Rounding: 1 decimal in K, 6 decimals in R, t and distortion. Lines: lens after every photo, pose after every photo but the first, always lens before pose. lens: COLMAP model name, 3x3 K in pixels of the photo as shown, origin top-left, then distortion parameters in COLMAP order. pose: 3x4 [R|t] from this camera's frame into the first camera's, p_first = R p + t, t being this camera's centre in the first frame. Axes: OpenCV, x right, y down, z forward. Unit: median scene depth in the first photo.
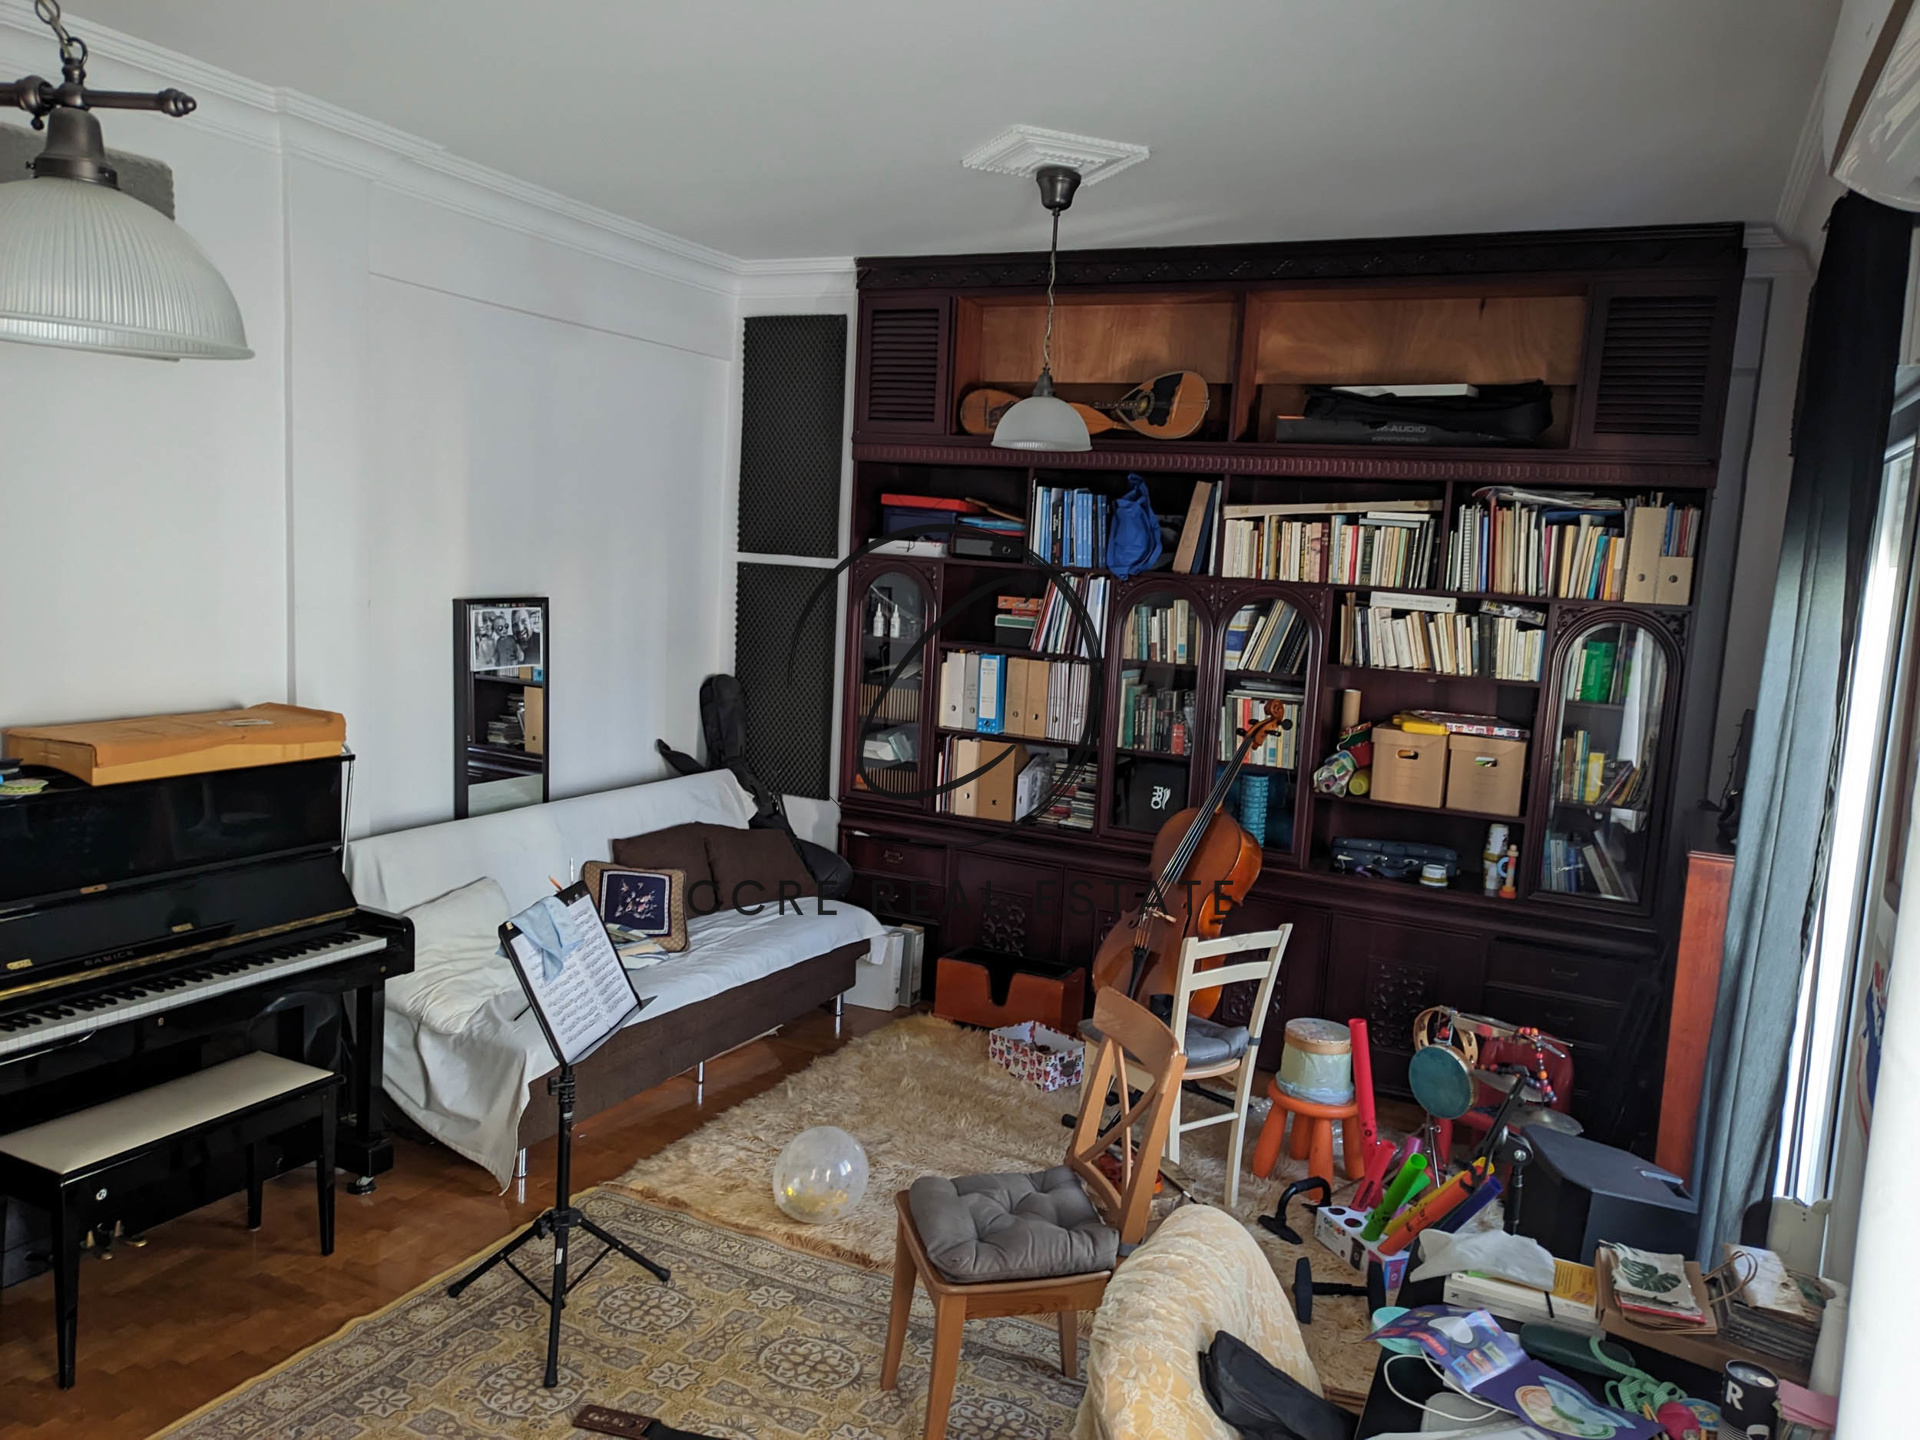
lens RADIAL K [[1452.1, 0, 963.1], [0, 1452.1, 717.2], [0, 0, 1]] dist [0.047936, -0.026827]
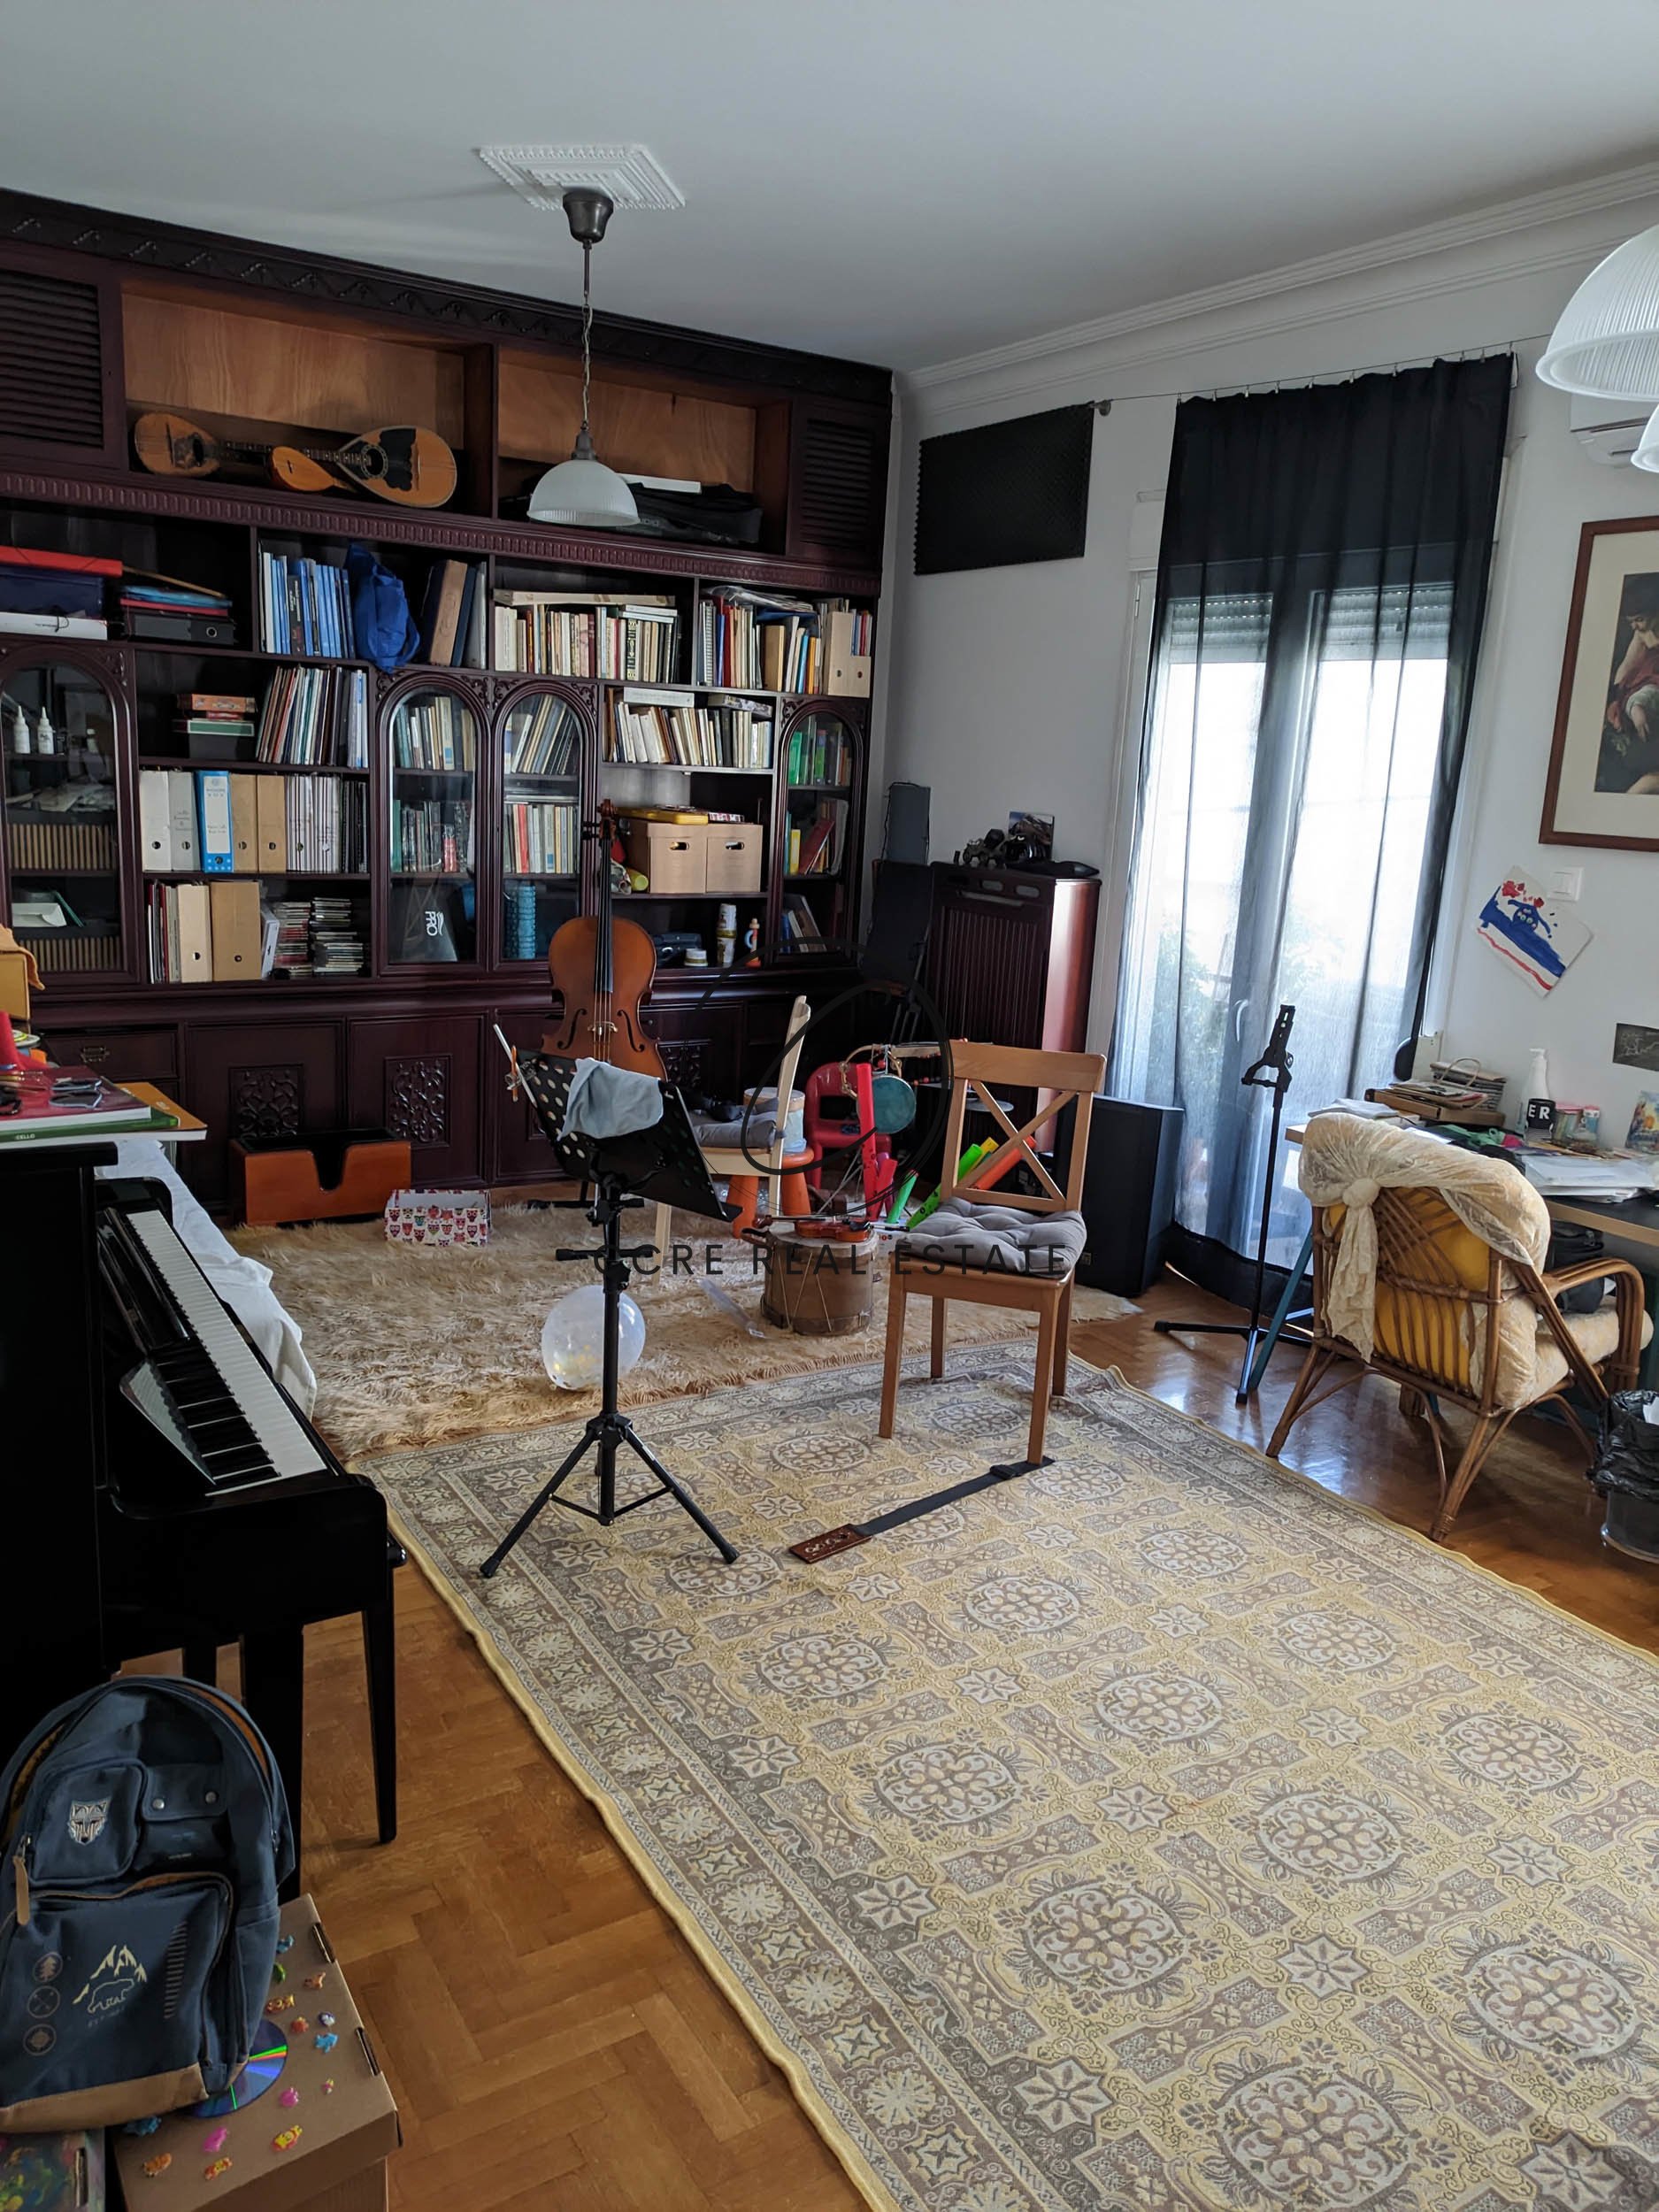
lens RADIAL K [[1672.9, 0, 837.1], [0, 1672.9, 1112.9], [0, 0, 1]] dist [0.047936, -0.026827]
pose [[0.531258, -0.212356, 0.820165, -0.649701], [0.083510, 0.976488, 0.198738, -0.016891], [-0.843084, -0.037089, 0.536501, 0.238118]]
